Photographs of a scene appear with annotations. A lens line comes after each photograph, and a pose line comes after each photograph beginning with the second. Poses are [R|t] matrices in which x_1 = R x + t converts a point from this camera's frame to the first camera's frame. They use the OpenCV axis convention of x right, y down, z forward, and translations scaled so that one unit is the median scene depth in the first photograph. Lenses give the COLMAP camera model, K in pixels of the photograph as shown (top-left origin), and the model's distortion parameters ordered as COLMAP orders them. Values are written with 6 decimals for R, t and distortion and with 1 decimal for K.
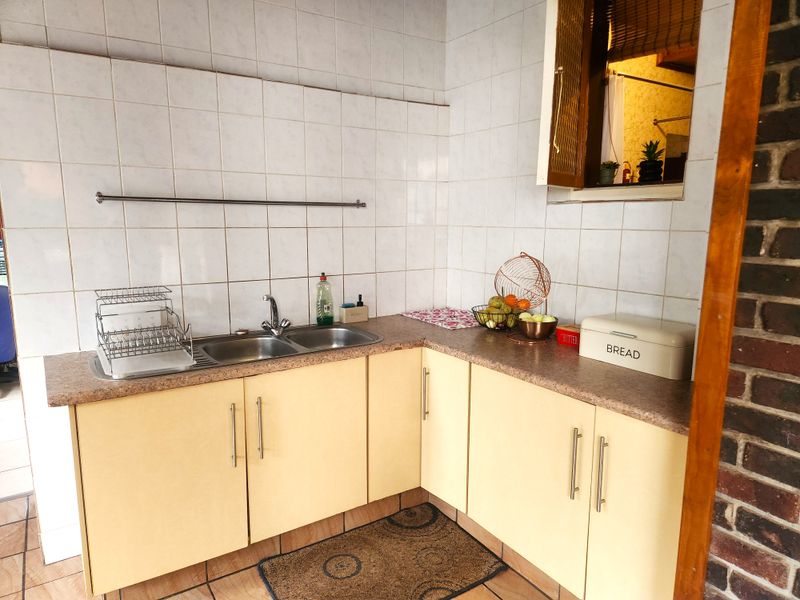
lens RADIAL K [[538.1, 0, 399.4], [0, 538.1, 301.1], [0, 0, 1]] dist [0.058785, -0.042515]
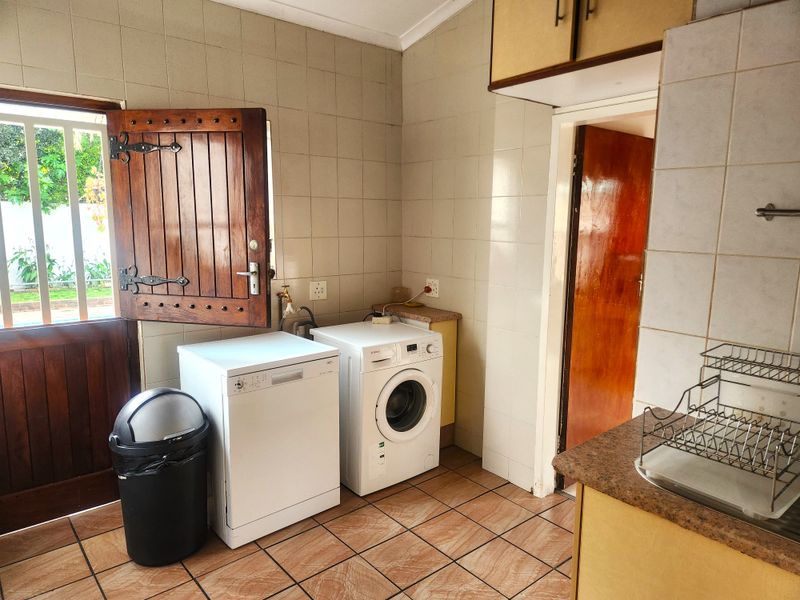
lens RADIAL K [[538.1, 0, 399.5], [0, 538.1, 298.7], [0, 0, 1]] dist [0.058785, -0.042515]
pose [[0.125650, 0.144914, -0.981434, 0.081251], [-0.171220, 0.977597, 0.122426, -0.099668], [0.977188, 0.152658, 0.147647, 0.523378]]
